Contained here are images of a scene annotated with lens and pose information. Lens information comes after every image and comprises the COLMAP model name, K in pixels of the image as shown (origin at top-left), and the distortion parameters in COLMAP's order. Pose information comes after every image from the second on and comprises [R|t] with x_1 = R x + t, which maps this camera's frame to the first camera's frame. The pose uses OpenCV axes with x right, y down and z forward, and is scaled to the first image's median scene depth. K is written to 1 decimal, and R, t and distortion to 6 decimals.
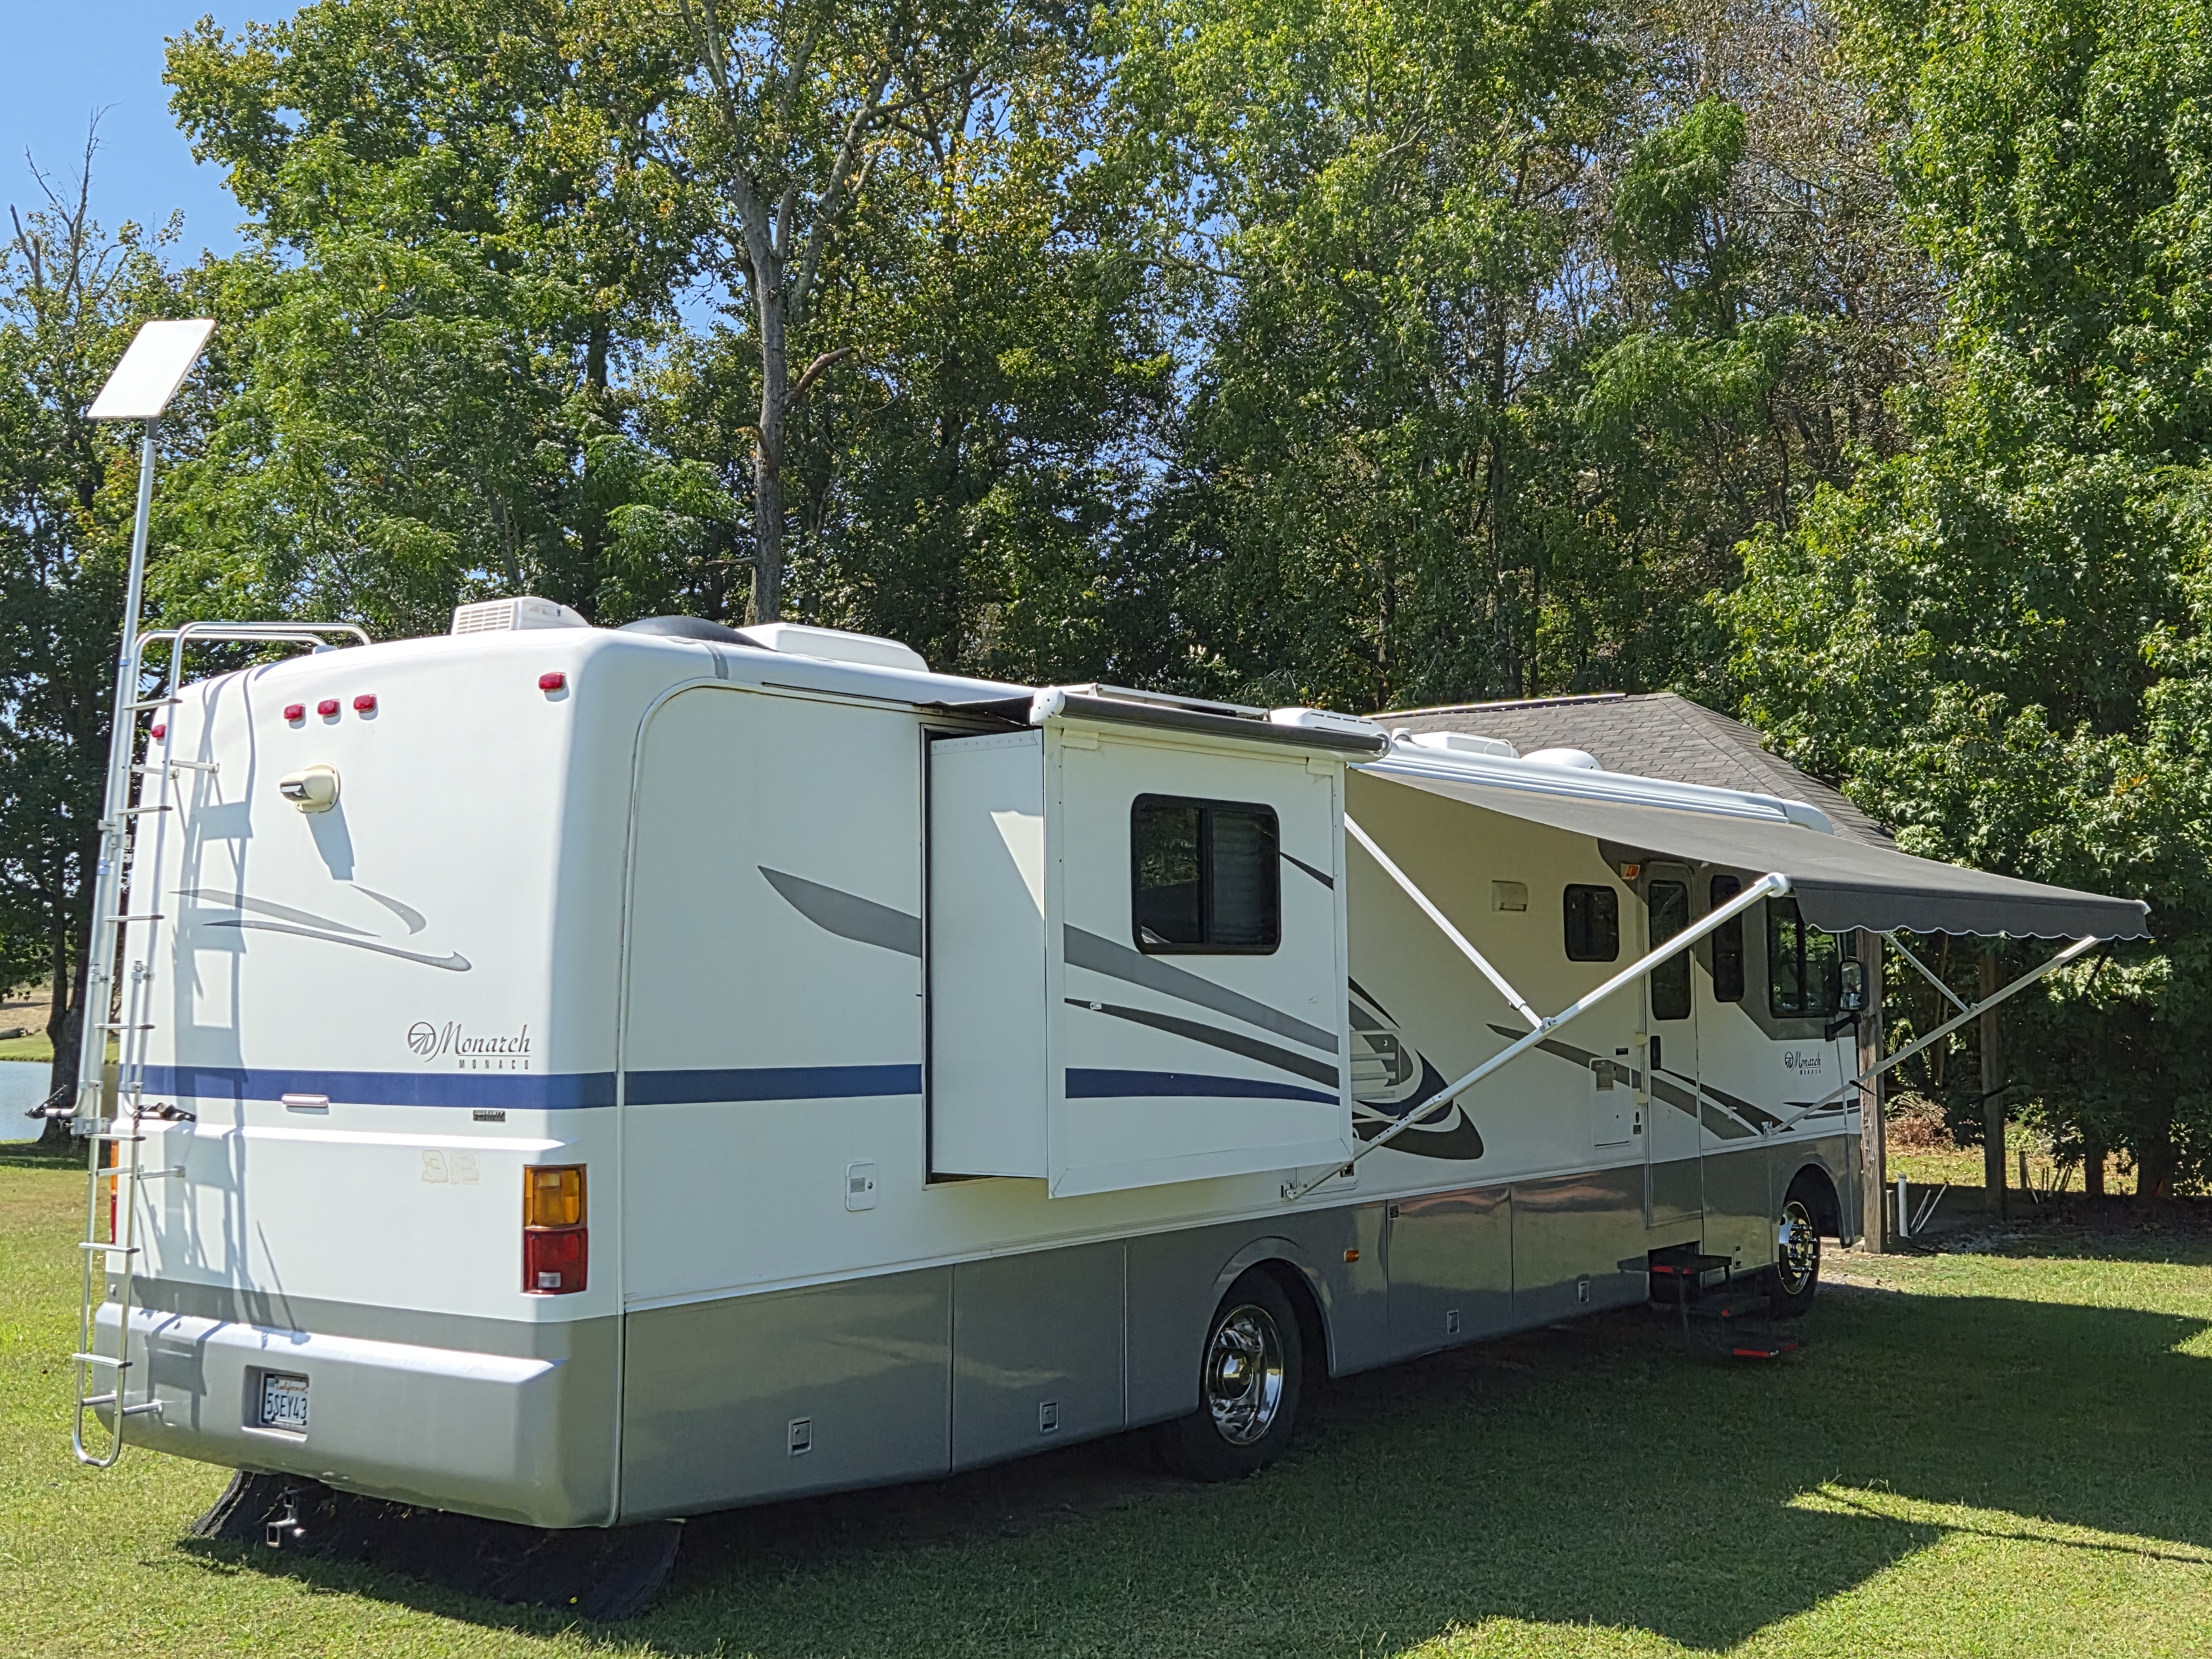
lens RADIAL K [[2315.7, 0, 1094.9], [0, 2315.7, 820.3], [0, 0, 1]] dist [0.095796, -0.147357]
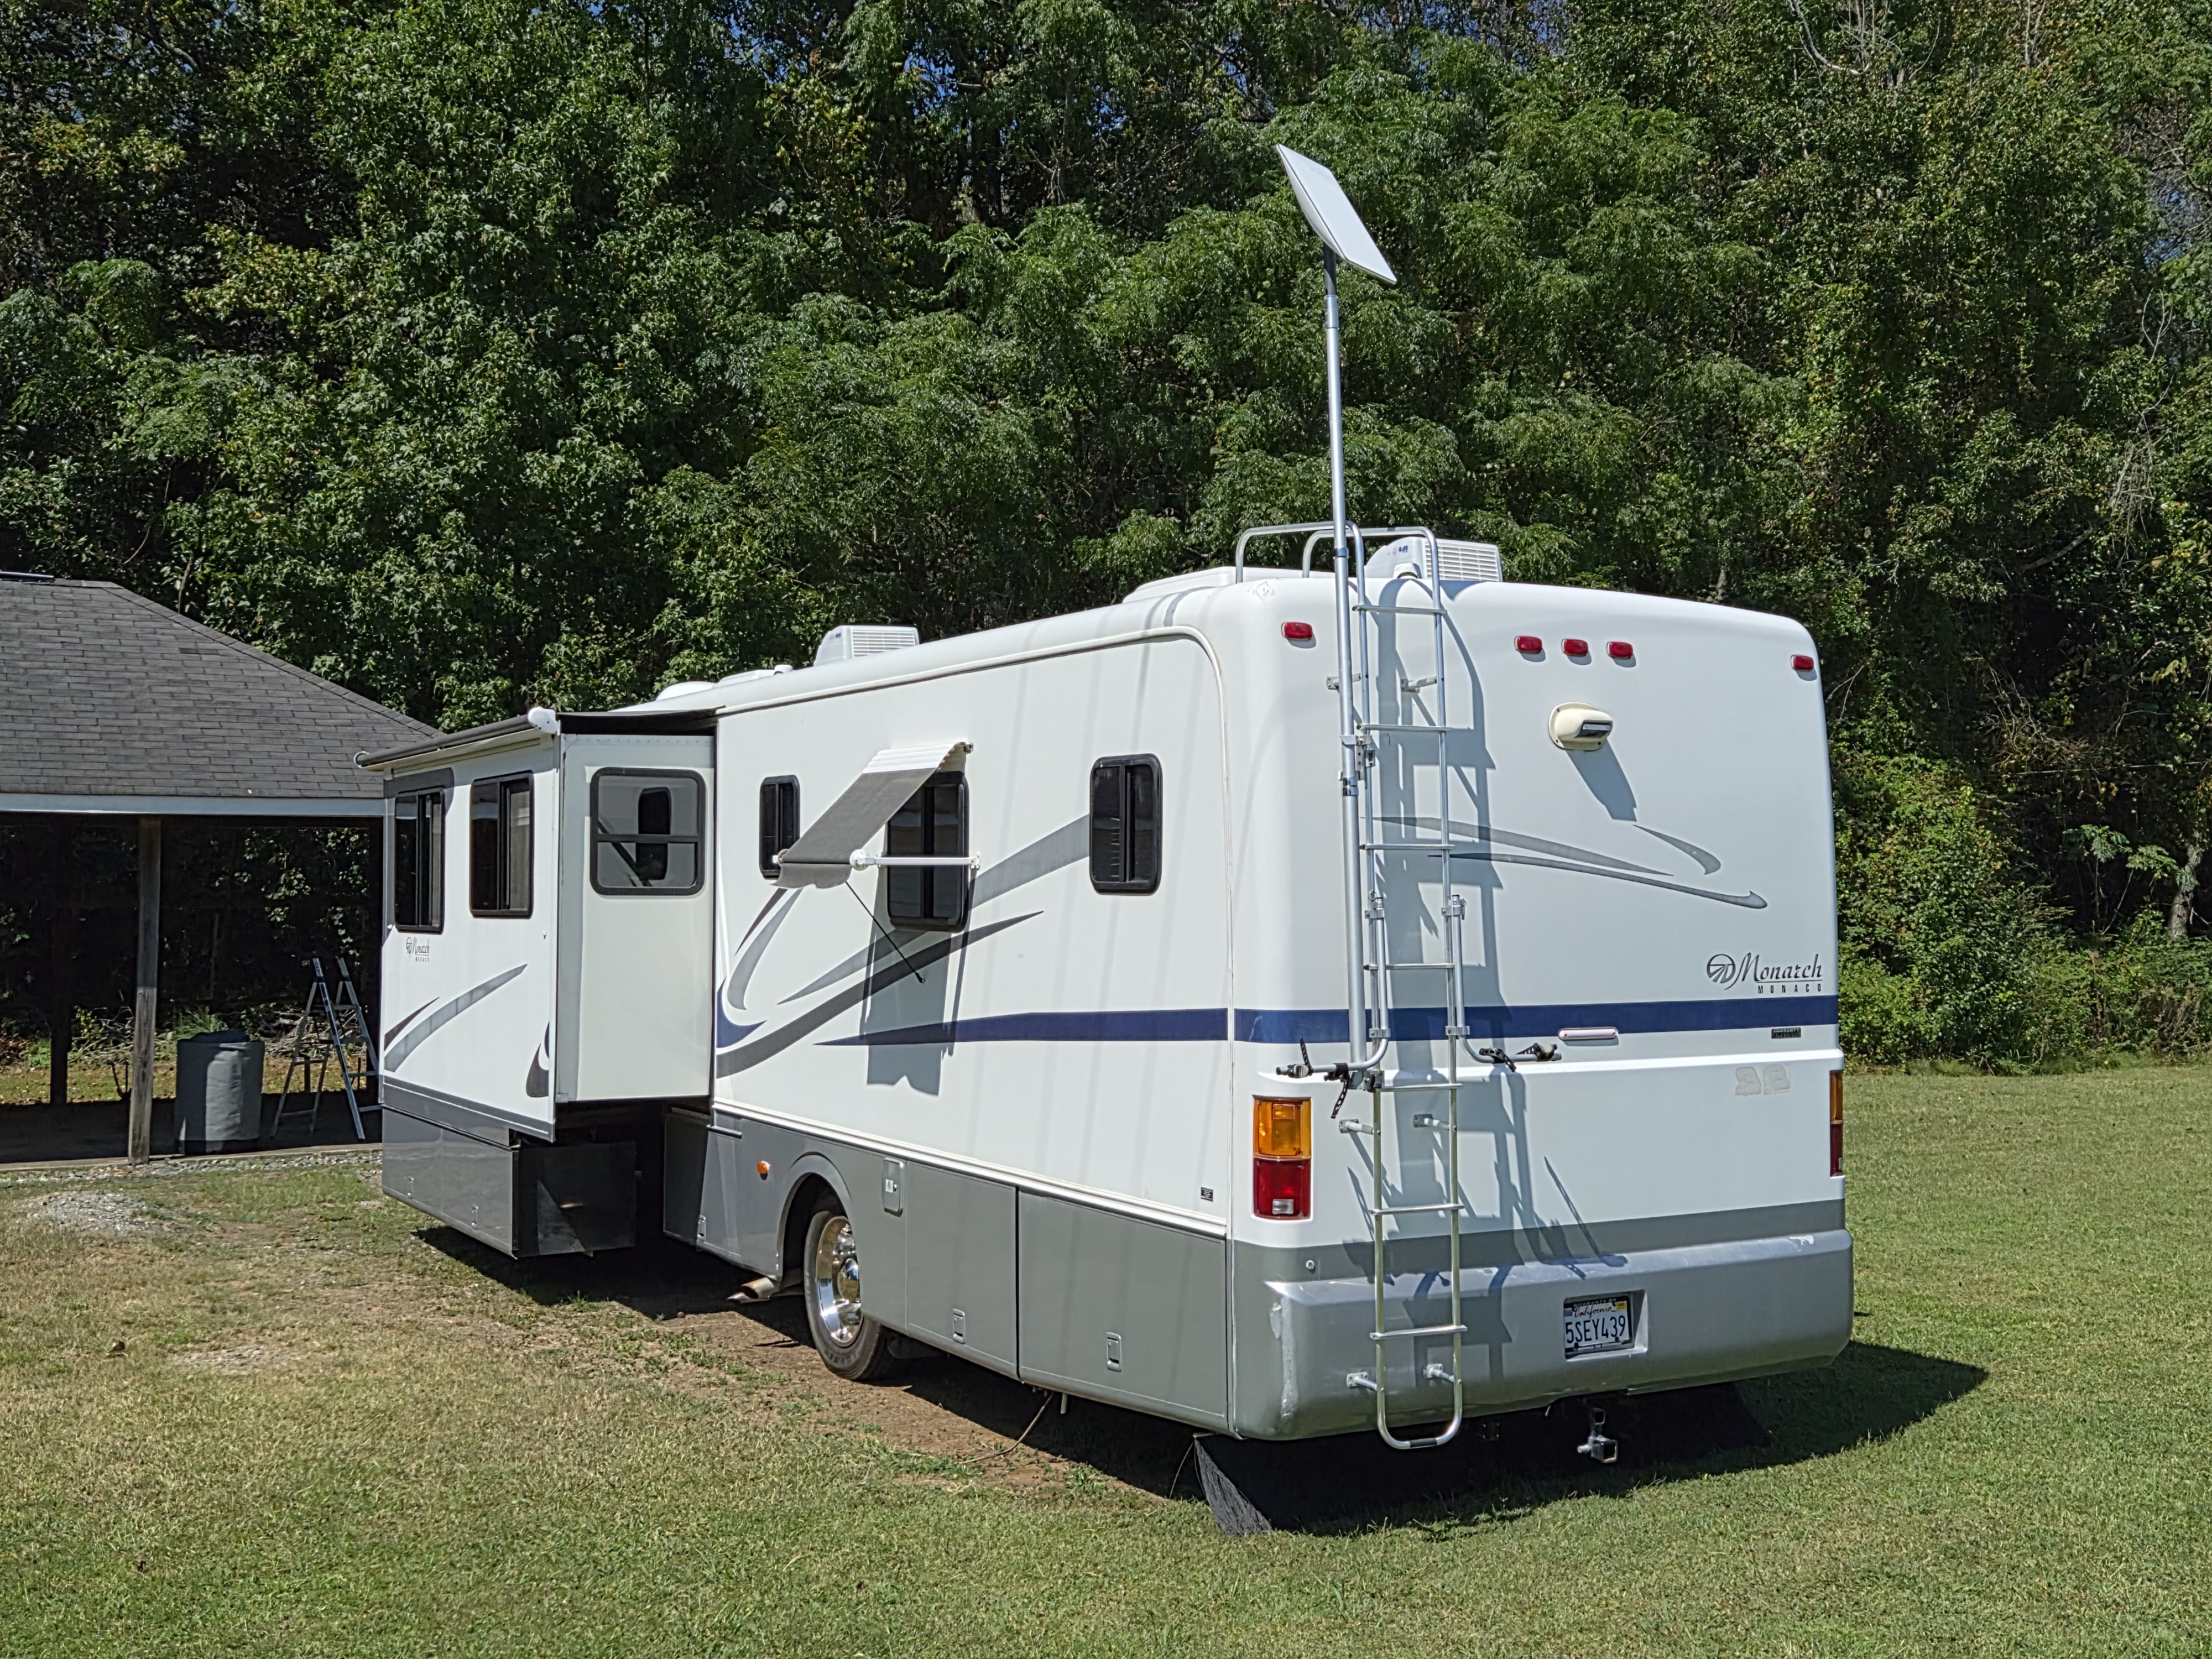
lens RADIAL K [[2353.4, 0, 1106.0], [0, 2353.4, 829.5], [0, 0, 1]] dist [-0.003695, -0.006496]
pose [[0.389689, 0.027504, 0.920536, -0.726786], [-0.068603, 0.997644, -0.000766, 0.024531], [-0.918388, -0.062853, 0.390658, 0.424150]]
